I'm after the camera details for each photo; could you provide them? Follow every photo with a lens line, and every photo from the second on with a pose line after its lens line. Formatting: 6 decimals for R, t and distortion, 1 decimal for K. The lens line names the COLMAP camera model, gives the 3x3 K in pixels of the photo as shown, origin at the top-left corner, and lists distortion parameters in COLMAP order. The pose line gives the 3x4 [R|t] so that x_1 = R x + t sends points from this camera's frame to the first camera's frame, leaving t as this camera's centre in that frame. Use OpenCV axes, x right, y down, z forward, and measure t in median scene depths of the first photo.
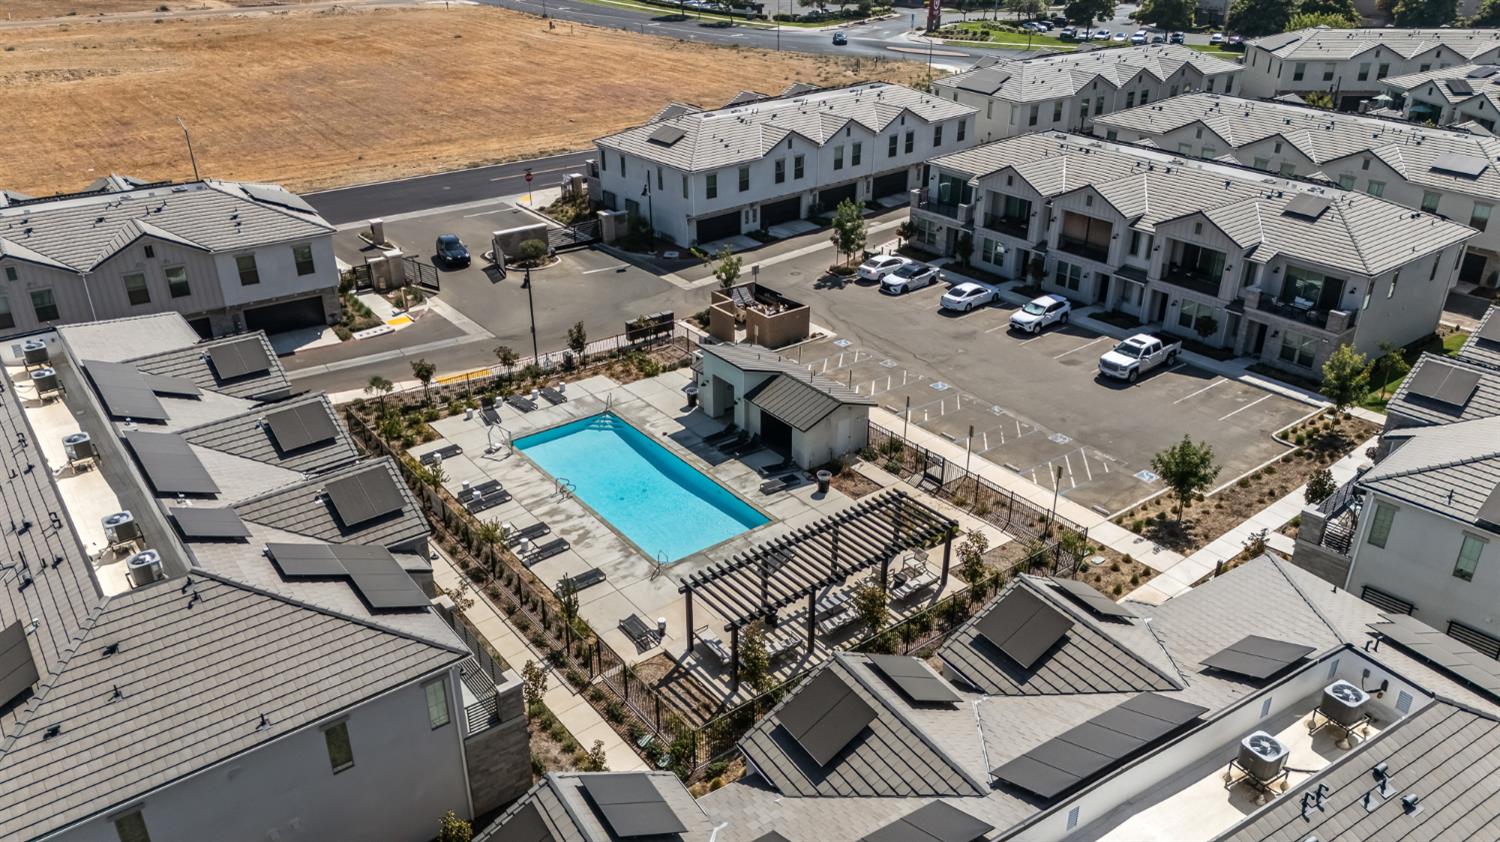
lens RADIAL K [[1101.4, 0, 754.9], [0, 1101.4, 424.1], [0, 0, 1]] dist [0.054088, 0.001580]
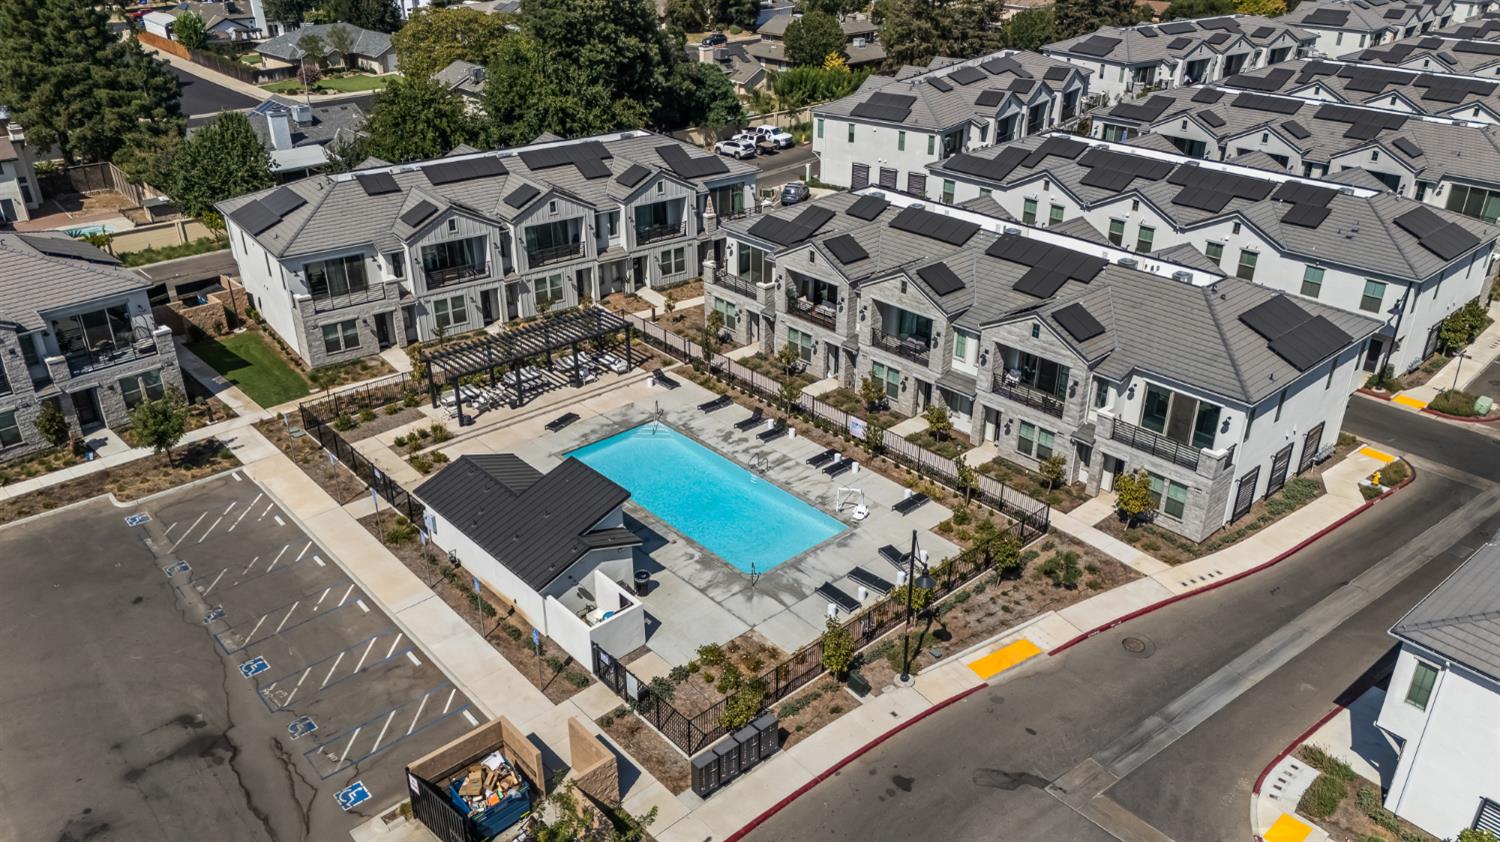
lens RADIAL K [[1101.4, 0, 752.6], [0, 1101.4, 416.0], [0, 0, 1]] dist [0.054088, 0.001580]
pose [[-0.997184, 0.030145, -0.068674, -0.082726], [-0.037089, 0.597657, 0.800894, -0.682022], [0.065186, 0.801185, -0.594855, 1.350985]]
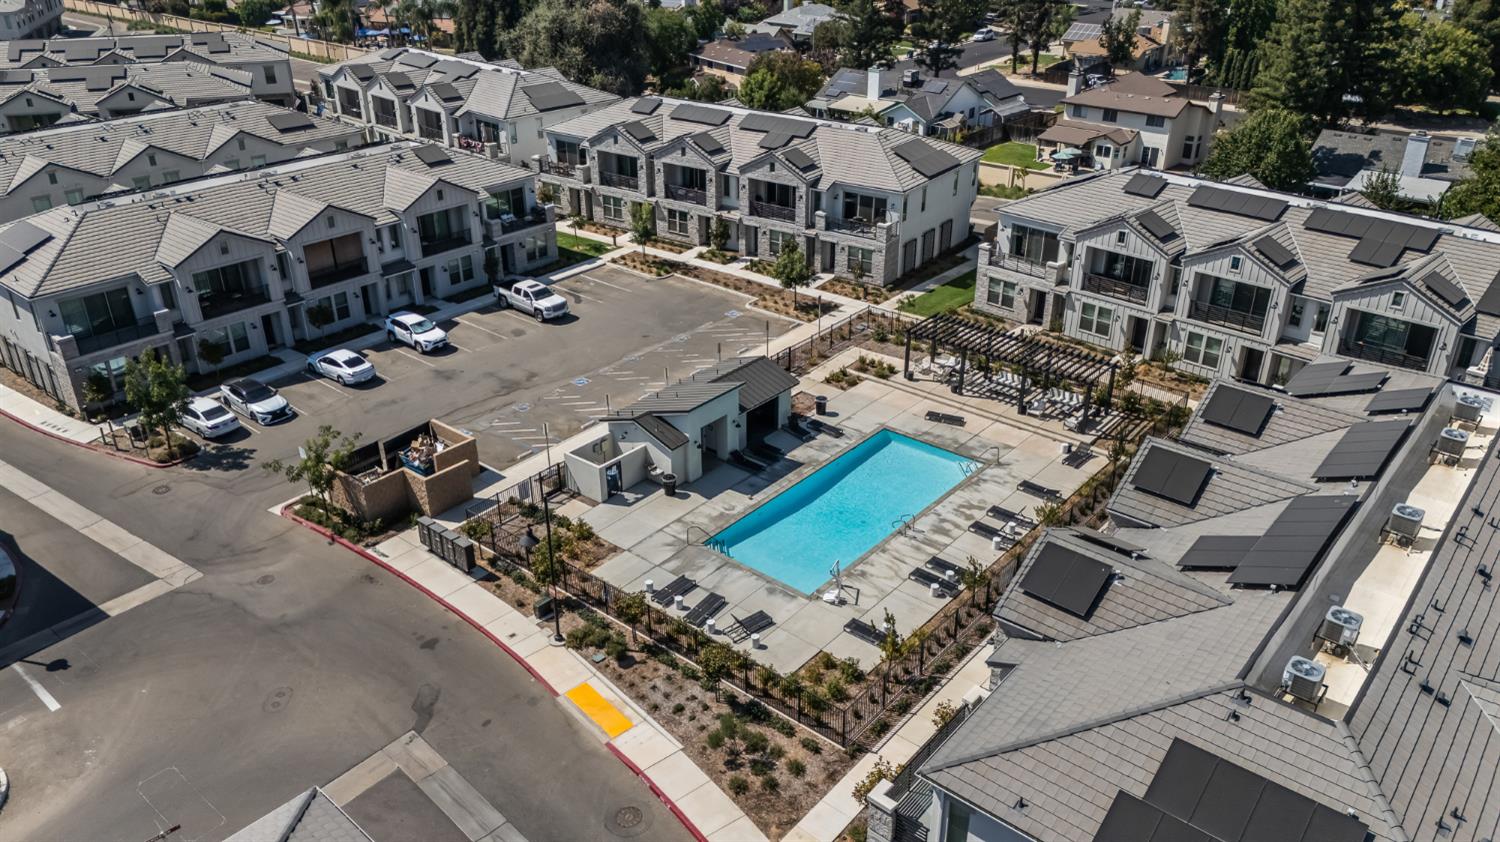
lens RADIAL K [[1101.4, 0, 753.9], [0, 1101.4, 420.5], [0, 0, 1]] dist [0.054088, 0.001580]
pose [[-0.214909, -0.442030, 0.870875, -0.794016], [0.440793, 0.751819, 0.490377, -0.452562], [-0.871502, 0.489262, 0.033271, 0.888127]]
